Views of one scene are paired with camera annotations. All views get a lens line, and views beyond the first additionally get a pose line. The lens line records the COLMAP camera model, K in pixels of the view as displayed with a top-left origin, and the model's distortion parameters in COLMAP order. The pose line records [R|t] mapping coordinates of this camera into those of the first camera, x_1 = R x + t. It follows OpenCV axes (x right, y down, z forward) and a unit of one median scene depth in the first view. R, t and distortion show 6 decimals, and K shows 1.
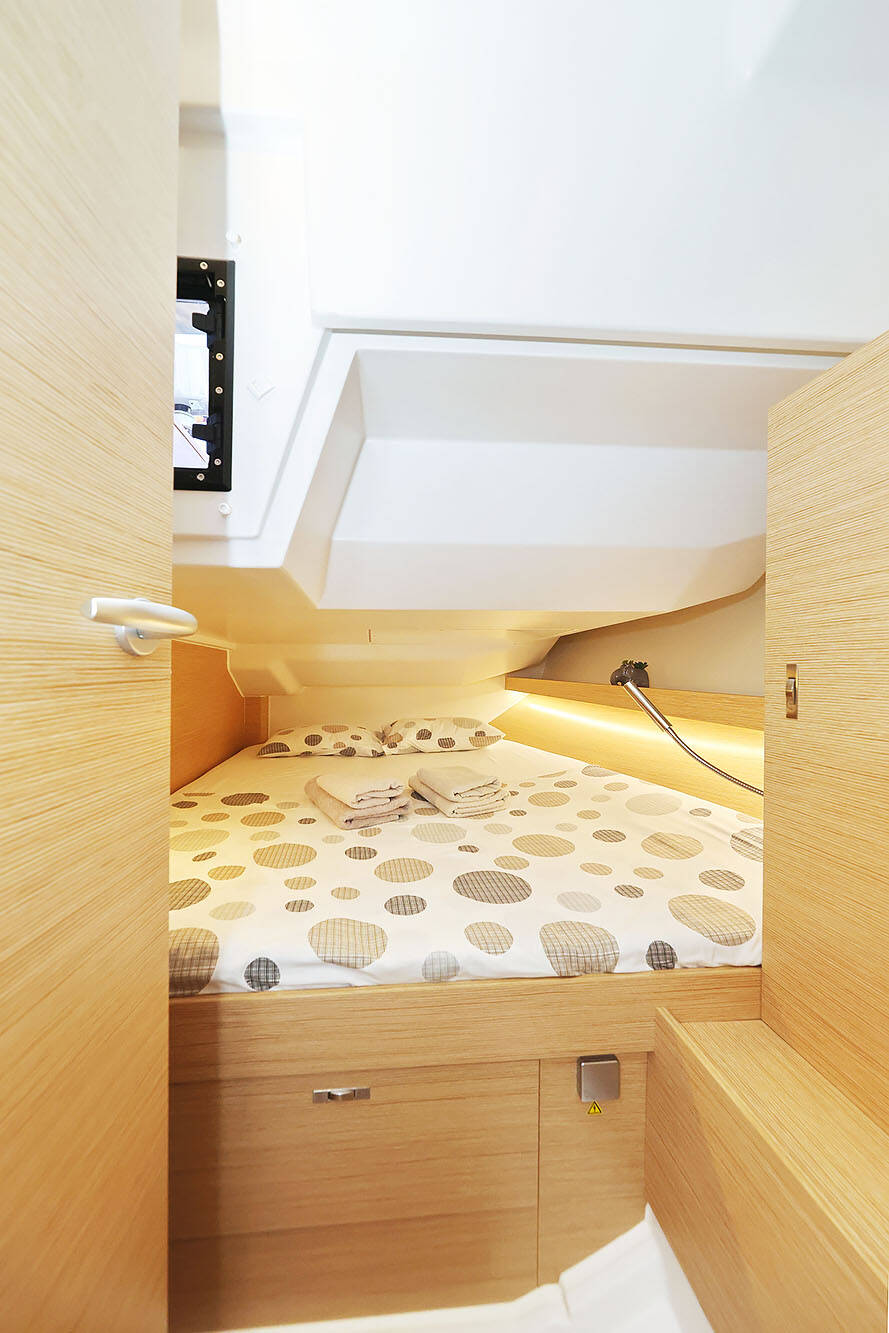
lens RADIAL K [[451.8, 0, 405.1], [0, 451.8, 672.8], [0, 0, 1]] dist [-0.000799, -0.000296]
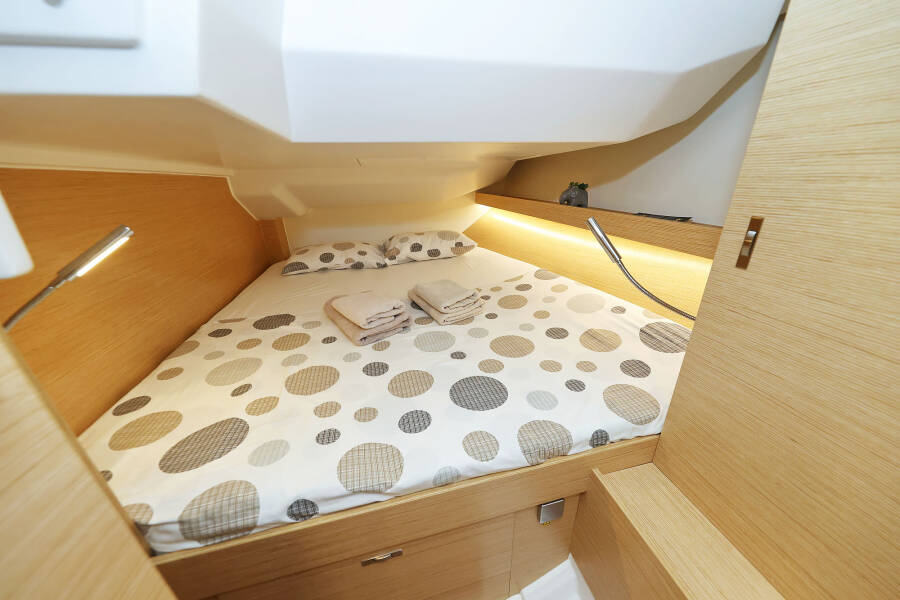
lens RADIAL K [[291.9, 0, 455.3], [0, 291.9, 316.0], [0, 0, 1]] dist [-0.000994, -0.000138]
pose [[0.983866, -0.098221, 0.149533, 0.013445], [0.023540, 0.899620, 0.436038, -0.080448], [-0.177351, -0.425483, 0.887418, 0.261924]]
